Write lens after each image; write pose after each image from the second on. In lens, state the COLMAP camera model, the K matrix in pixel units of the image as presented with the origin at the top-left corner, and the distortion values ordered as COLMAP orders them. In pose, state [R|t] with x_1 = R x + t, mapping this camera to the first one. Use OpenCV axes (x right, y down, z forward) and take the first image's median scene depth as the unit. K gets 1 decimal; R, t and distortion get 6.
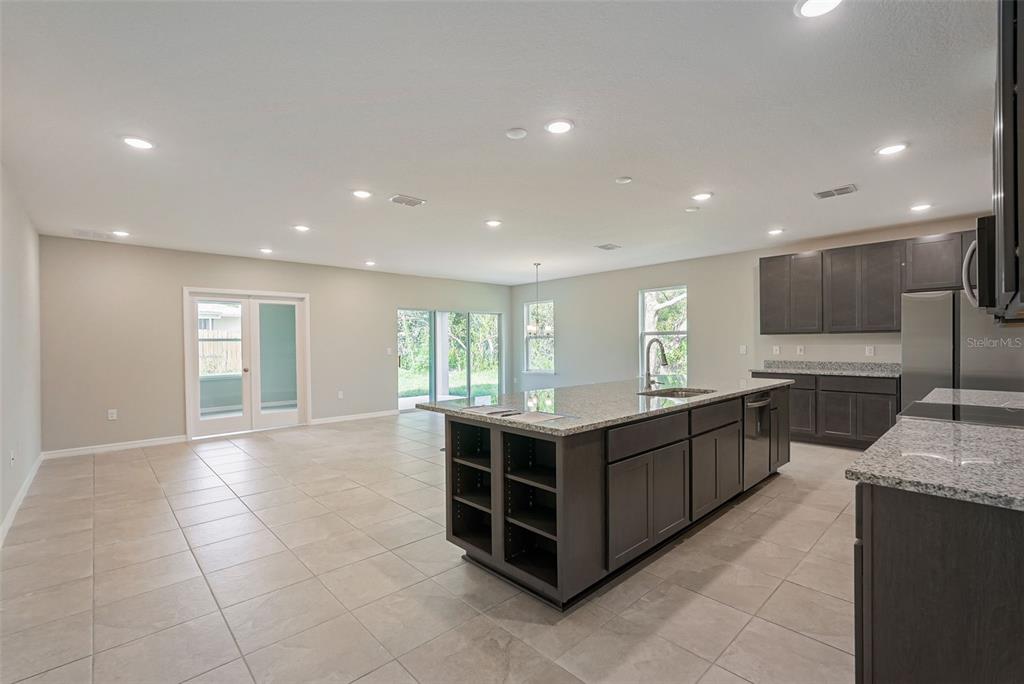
lens RADIAL K [[451.6, 0, 512.0], [0, 451.6, 342.0], [0, 0, 1]] dist [-0.004956, -0.000066]
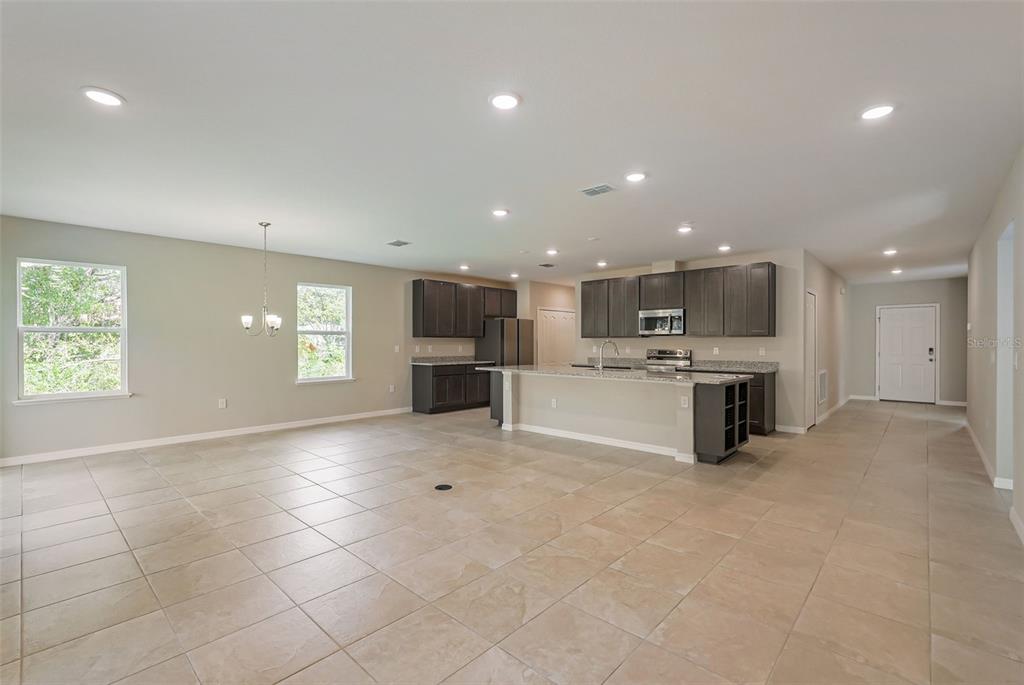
lens RADIAL K [[453.6, 0, 512.0], [0, 453.6, 342.5], [0, 0, 1]] dist [-0.008606, 0.000087]
pose [[-0.072205, 0.009093, 0.997348, -0.799111], [-0.001009, 0.999957, -0.009190, 0.011020], [-0.997389, -0.001669, -0.072192, 0.857337]]
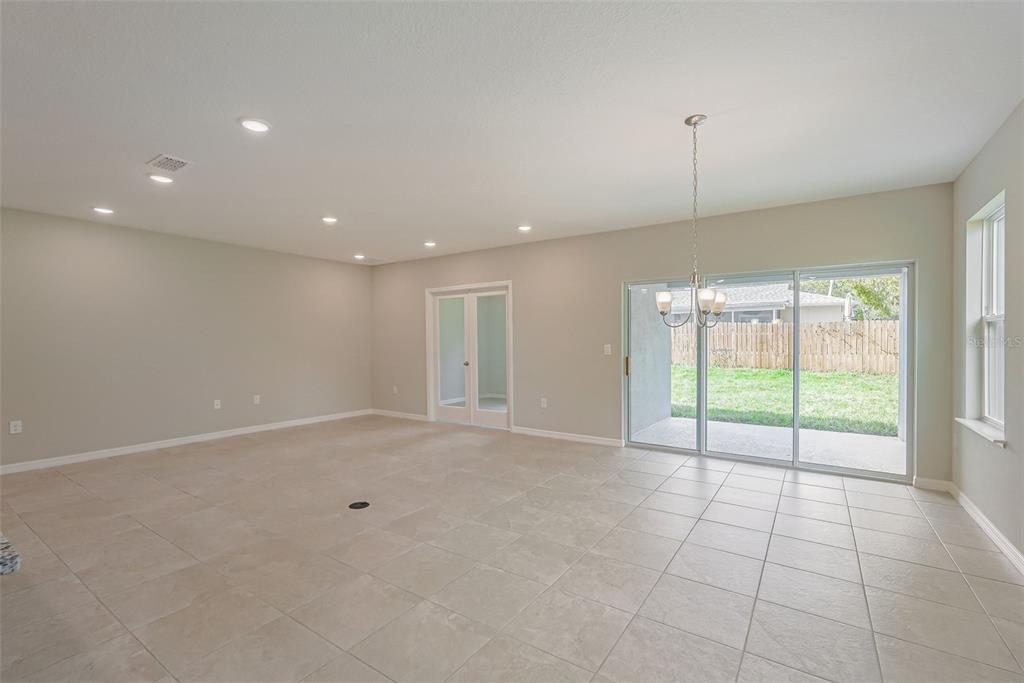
lens RADIAL K [[454.2, 0, 512.0], [0, 454.2, 341.5], [0, 0, 1]] dist [-0.002025, 0.000548]
pose [[0.218318, 0.012103, -0.975803, 0.476457], [0.003410, 0.999908, 0.013164, -0.001552], [0.975872, -0.006201, 0.218256, 0.974173]]
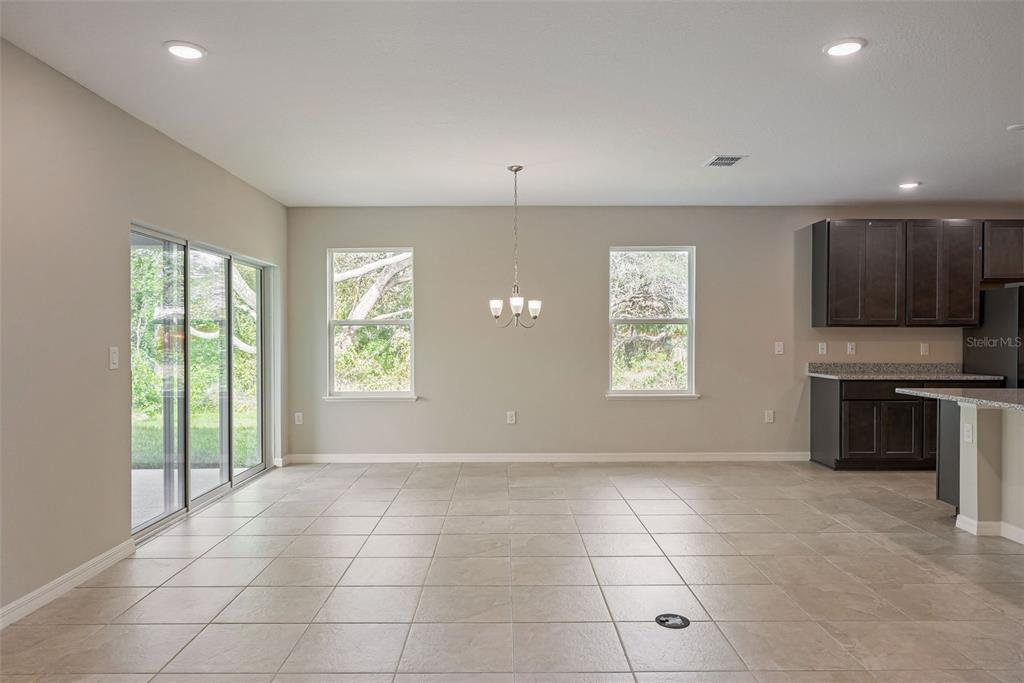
lens RADIAL K [[683.3, 0, 512.0], [0, 683.3, 341.5], [0, 0, 1]] dist [0.003440, -0.000625]
pose [[0.674474, 0.002739, 0.738293, -0.591712], [-0.007852, 0.999963, 0.003463, 0.007122], [-0.738257, -0.008133, 0.674471, 0.654956]]
